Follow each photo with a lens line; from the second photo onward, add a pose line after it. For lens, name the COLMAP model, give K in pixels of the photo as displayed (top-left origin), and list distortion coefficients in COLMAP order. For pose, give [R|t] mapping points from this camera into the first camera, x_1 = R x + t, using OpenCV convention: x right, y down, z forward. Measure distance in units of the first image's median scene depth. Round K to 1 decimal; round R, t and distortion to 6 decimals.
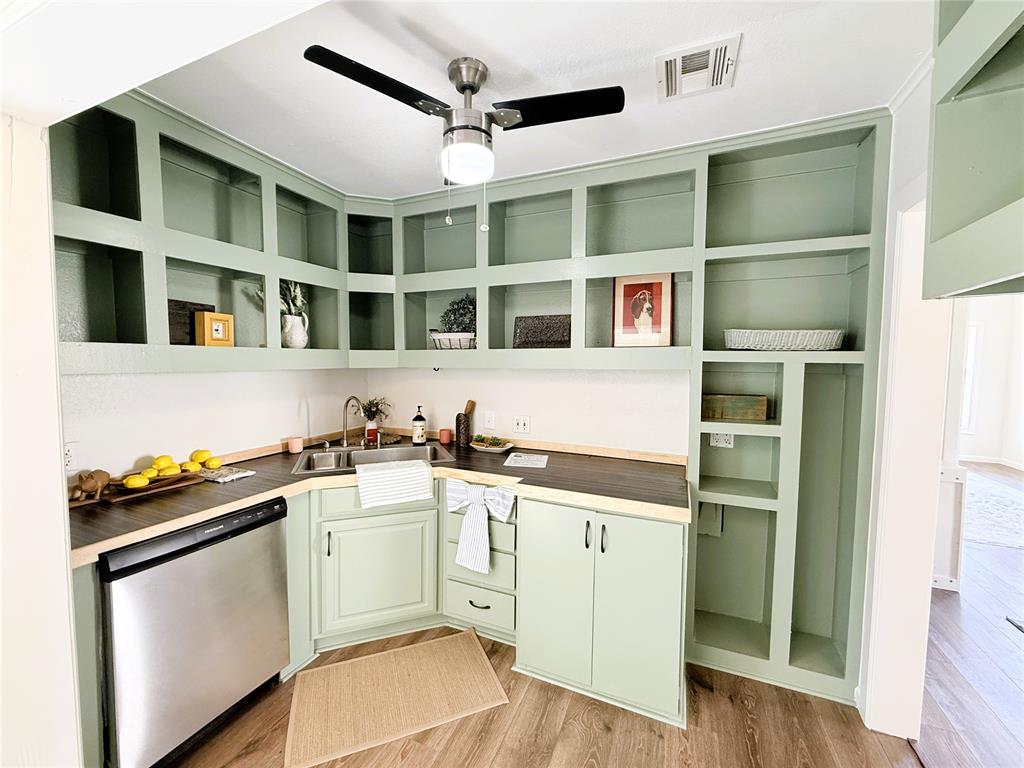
lens RADIAL K [[408.2, 0, 507.0], [0, 408.2, 383.9], [0, 0, 1]] dist [-0.003526, 0.000394]
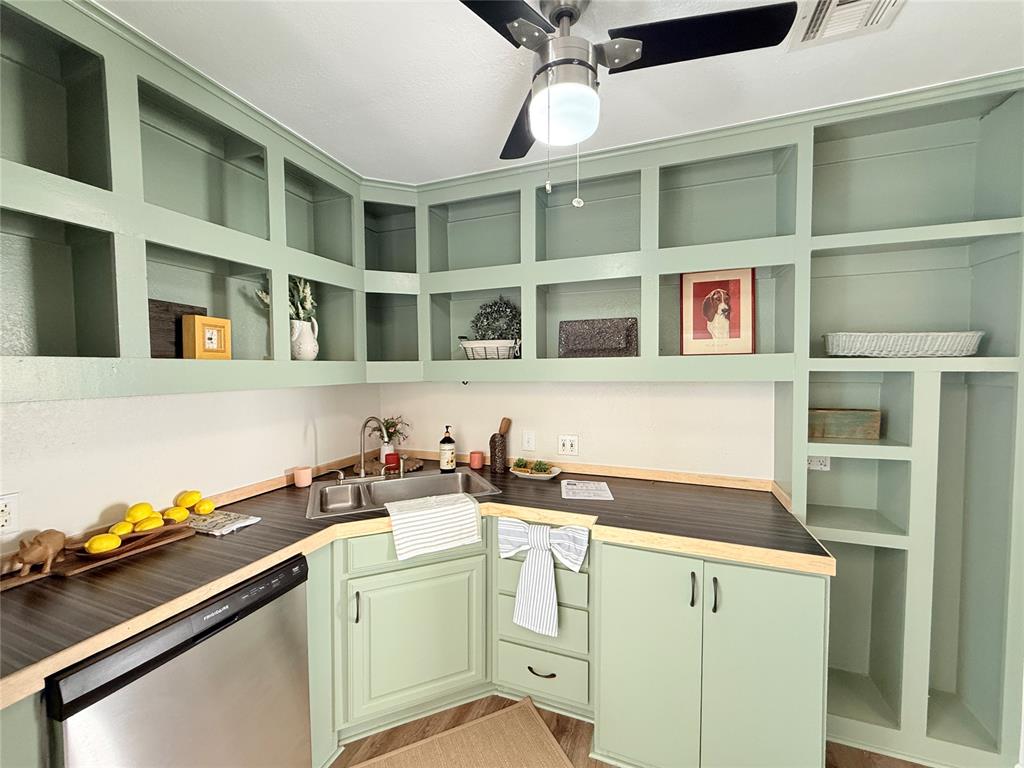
lens RADIAL K [[408.2, 0, 506.5], [0, 408.2, 383.7], [0, 0, 1]] dist [-0.003526, 0.000394]
pose [[0.998796, -0.013832, 0.047074, -0.175705], [0.014781, 0.999693, -0.019878, -0.020560], [-0.046785, 0.020550, 0.998694, 0.185707]]
